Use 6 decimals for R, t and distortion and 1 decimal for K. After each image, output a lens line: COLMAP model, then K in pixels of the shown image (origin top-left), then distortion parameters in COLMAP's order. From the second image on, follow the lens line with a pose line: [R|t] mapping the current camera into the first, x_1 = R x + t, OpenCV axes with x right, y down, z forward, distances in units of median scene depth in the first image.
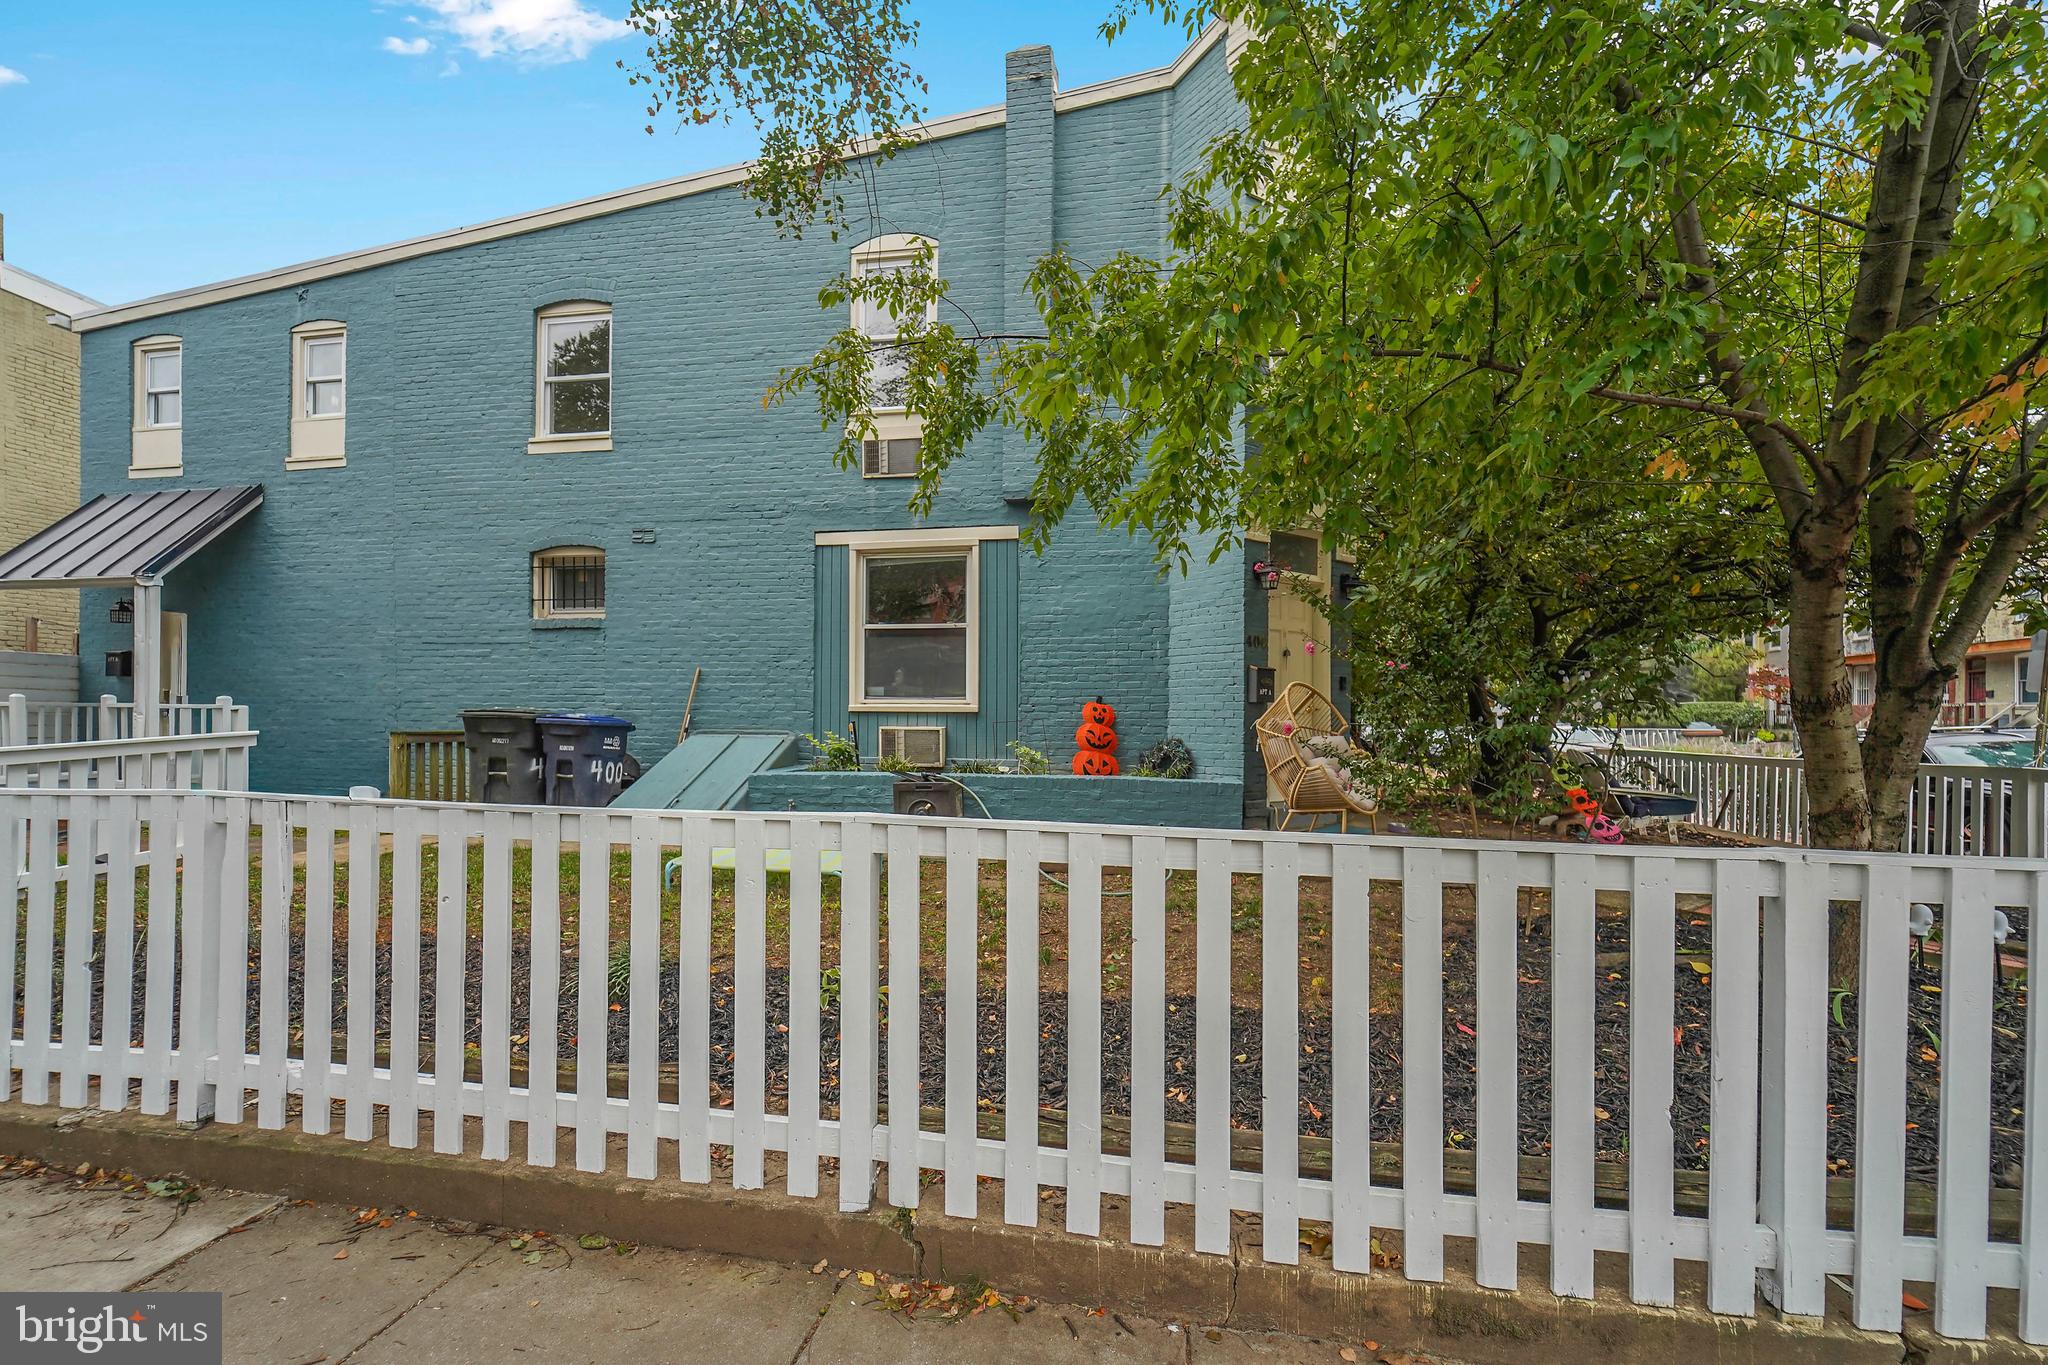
lens RADIAL K [[809.6, 0, 1024.1], [0, 809.6, 725.9], [0, 0, 1]] dist [0.000434, -0.000071]
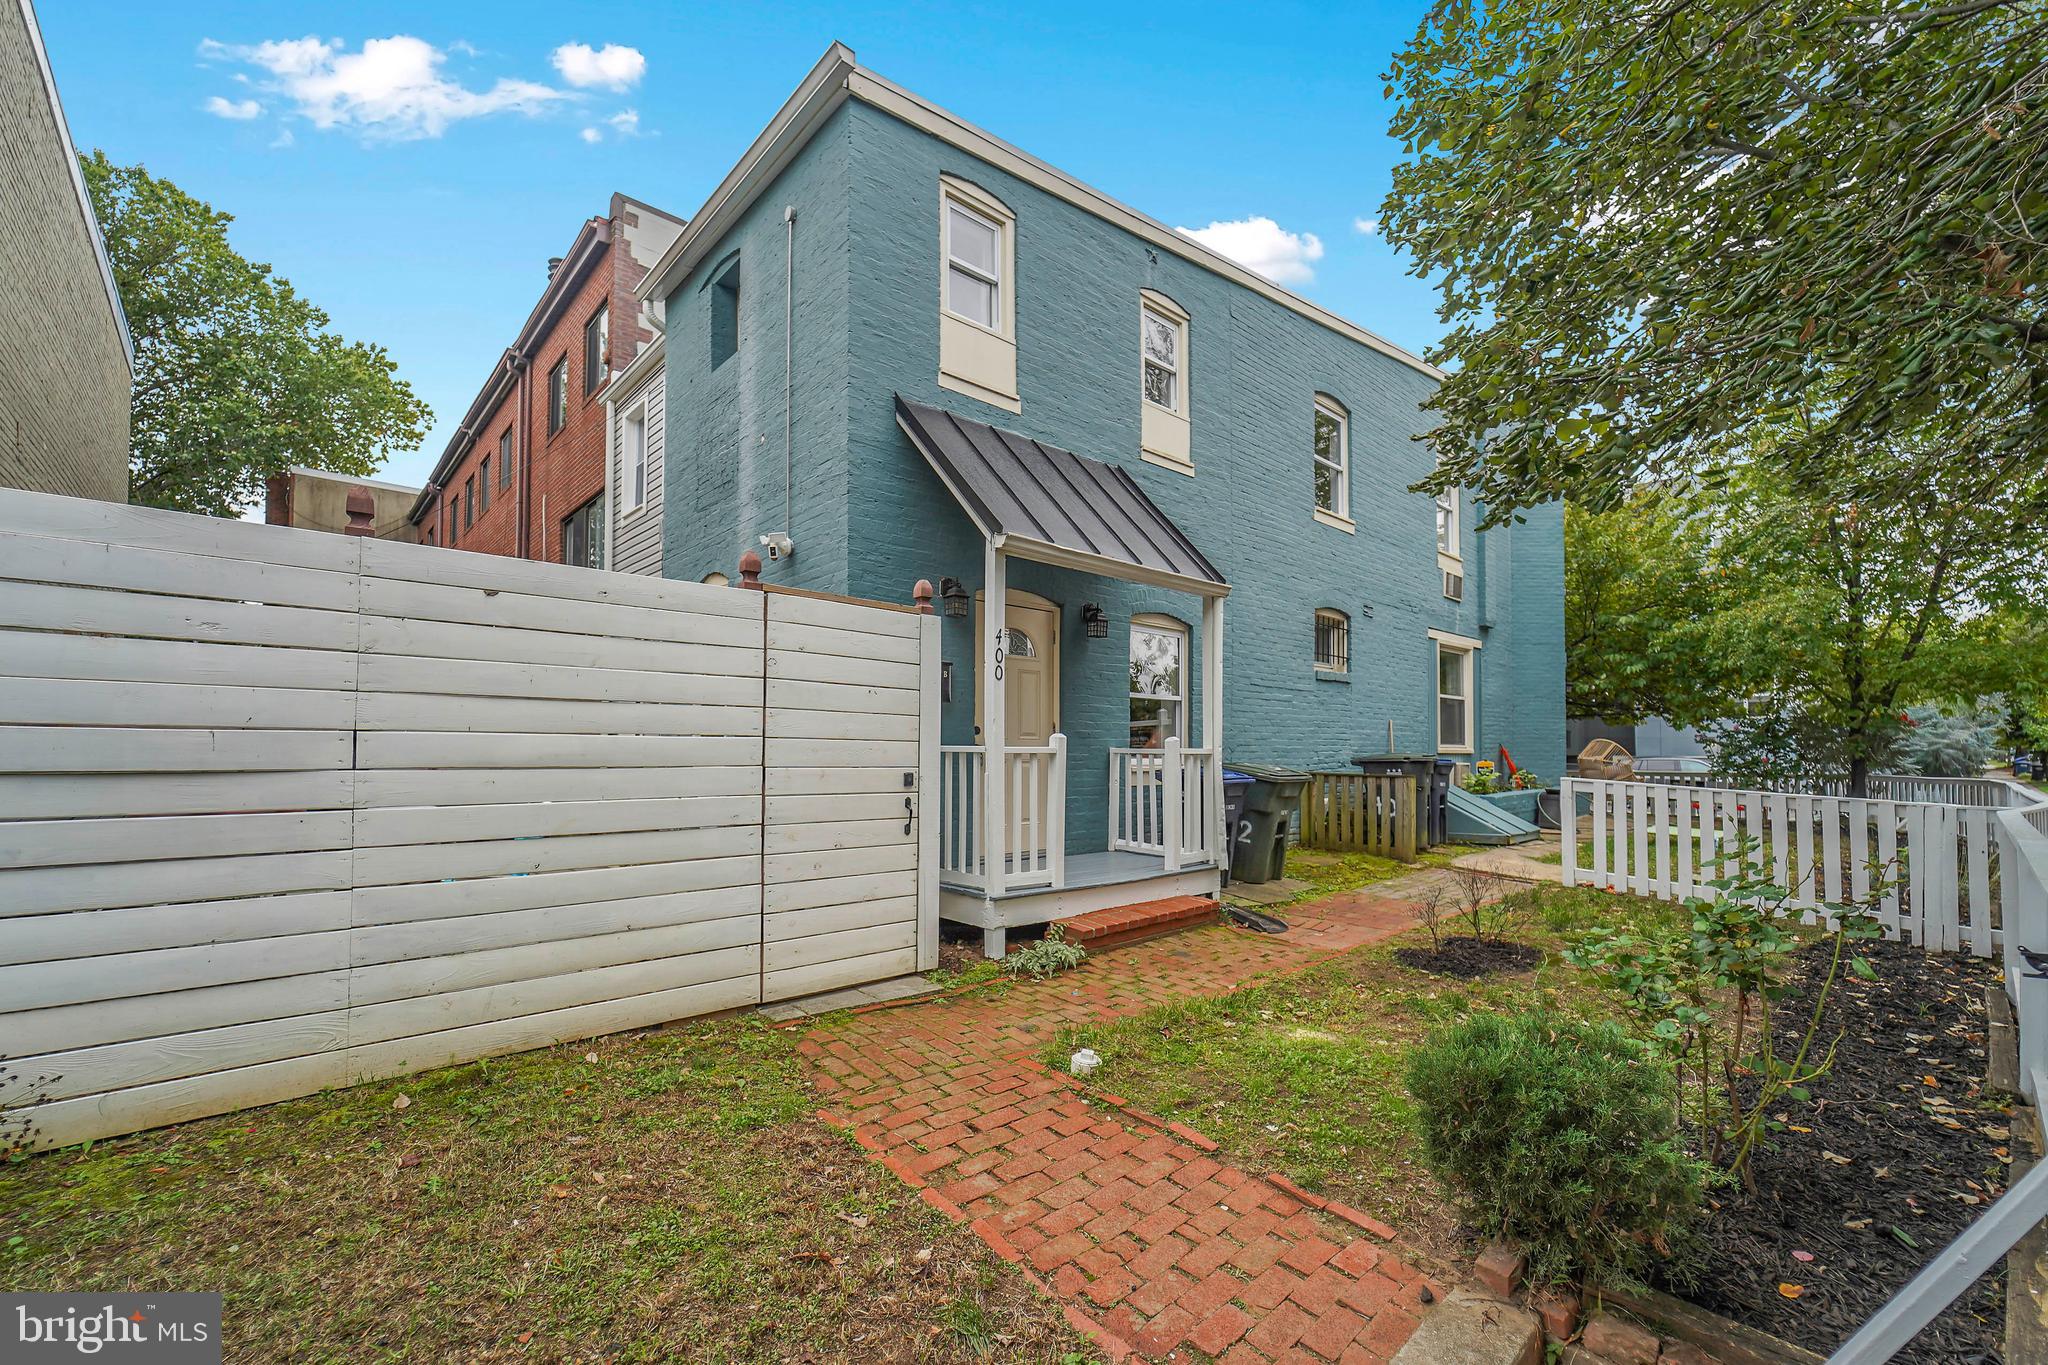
lens RADIAL K [[846.9, 0, 1039.3], [0, 846.9, 725.8], [0, 0, 1]] dist [-0.001740, -0.000642]
pose [[0.604677, 0.017706, 0.796274, -1.872366], [-0.001843, 0.999781, -0.020832, -0.034038], [-0.796468, 0.011129, 0.604578, 0.649731]]
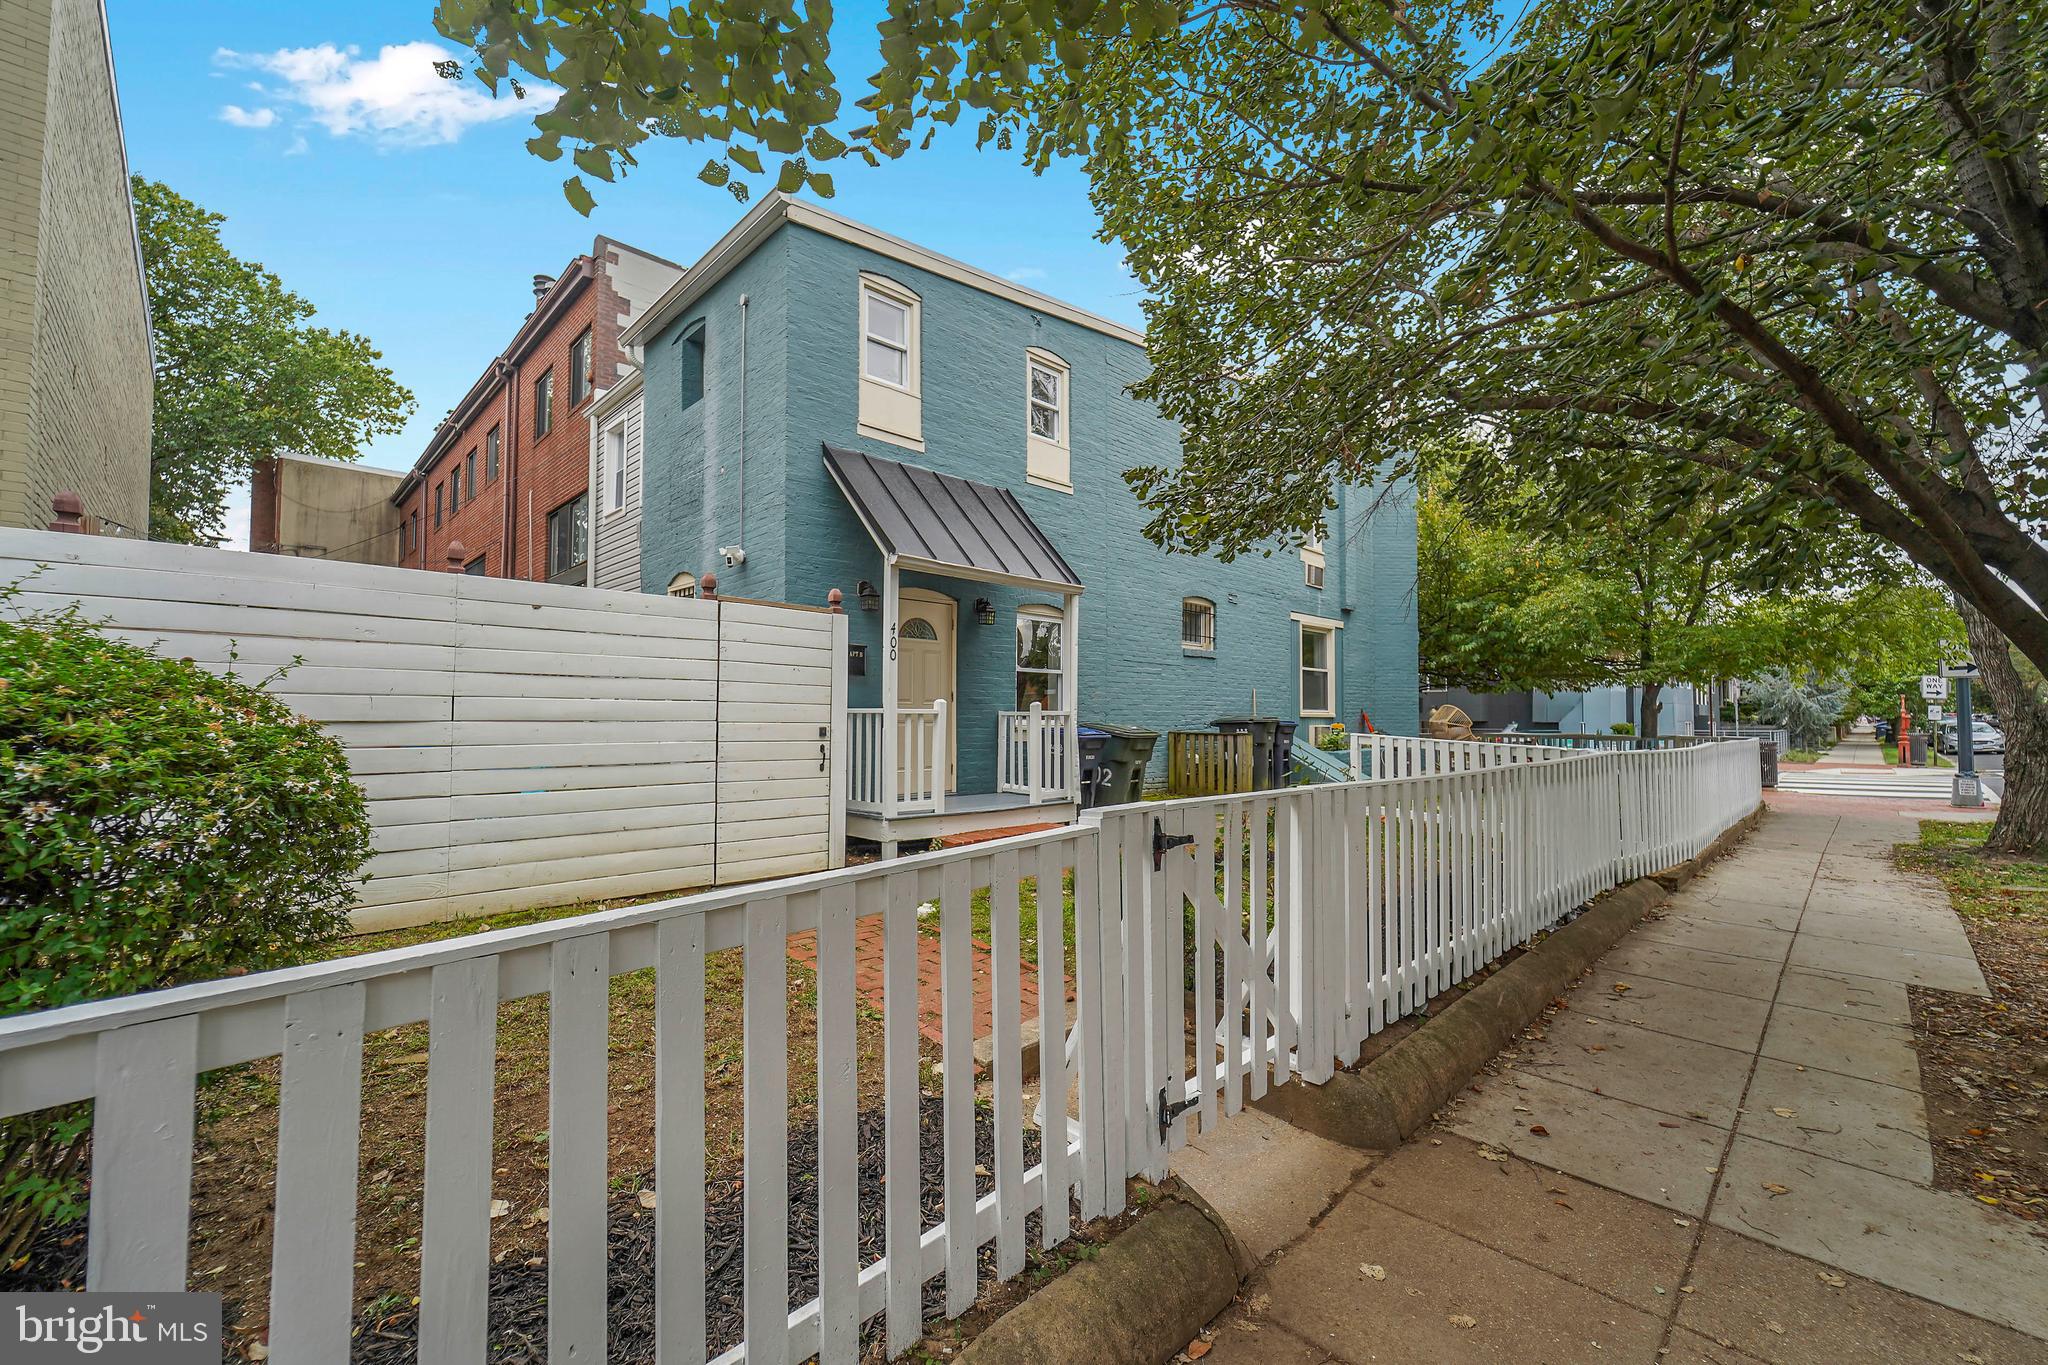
lens RADIAL K [[818.6, 0, 1024.0], [0, 818.6, 682.5], [0, 0, 1]] dist [0.001011, 0.000478]
pose [[0.582384, 0.029416, 0.812381, -1.988784], [0.000595, 0.999329, -0.036612, -0.027821], [-0.812914, 0.021805, 0.581976, 0.461251]]
